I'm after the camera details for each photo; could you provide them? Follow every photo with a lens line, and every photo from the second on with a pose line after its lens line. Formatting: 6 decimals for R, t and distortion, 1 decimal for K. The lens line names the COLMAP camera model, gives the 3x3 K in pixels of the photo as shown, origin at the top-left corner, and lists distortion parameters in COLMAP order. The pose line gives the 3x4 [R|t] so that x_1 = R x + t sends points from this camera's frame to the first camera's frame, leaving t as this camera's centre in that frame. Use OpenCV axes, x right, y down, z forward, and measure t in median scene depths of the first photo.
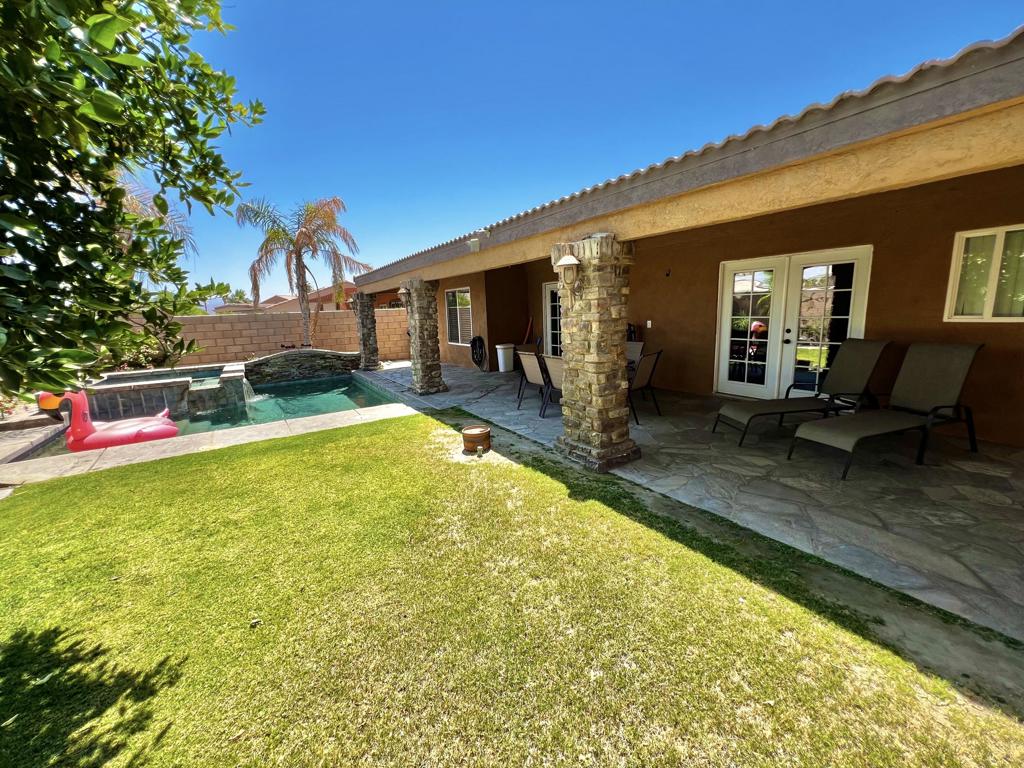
lens RADIAL K [[412.1, 0, 511.9], [0, 412.1, 383.5], [0, 0, 1]] dist [-0.002660, -0.000159]
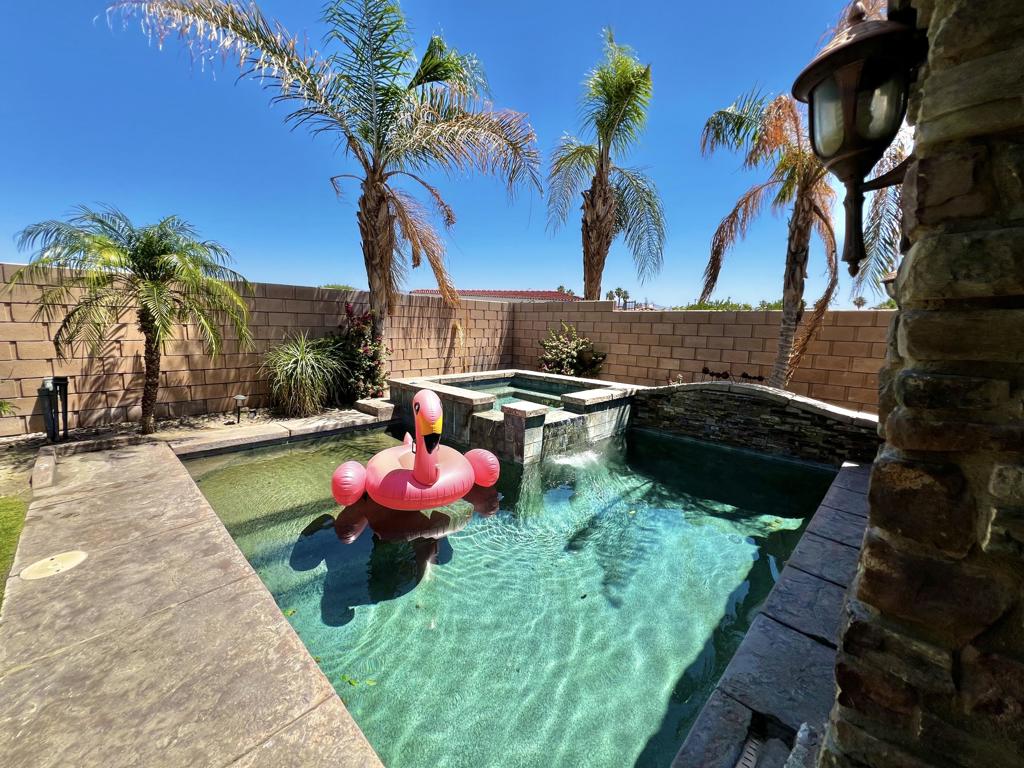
lens RADIAL K [[412.1, 0, 507.4], [0, 412.1, 383.2], [0, 0, 1]] dist [-0.002660, -0.000159]
pose [[0.217051, 0.179739, -0.959470, -0.107818], [-0.204912, 0.969392, 0.135242, -0.091244], [0.954411, 0.167253, 0.247238, 0.613662]]
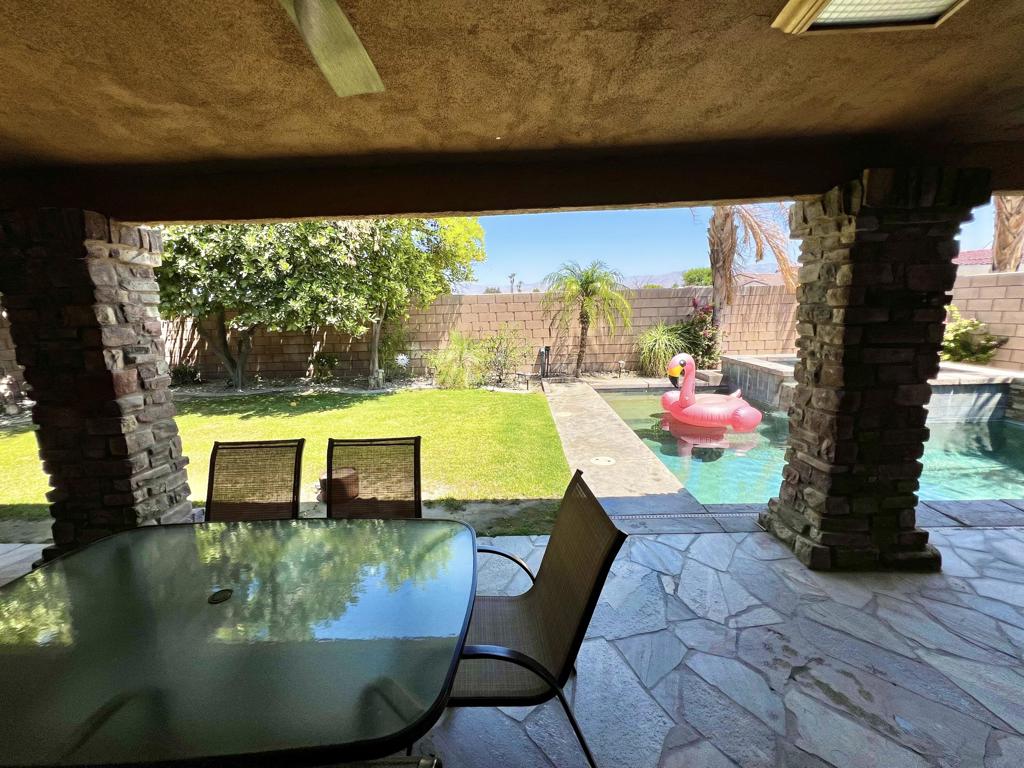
lens RADIAL K [[412.1, 0, 510.3], [0, 412.1, 381.0], [0, 0, 1]] dist [-0.002660, -0.000159]
pose [[-0.556418, 0.199111, -0.806694, 0.136946], [-0.096528, 0.948800, 0.300766, -0.129990], [0.825277, 0.245220, -0.508709, 0.673654]]
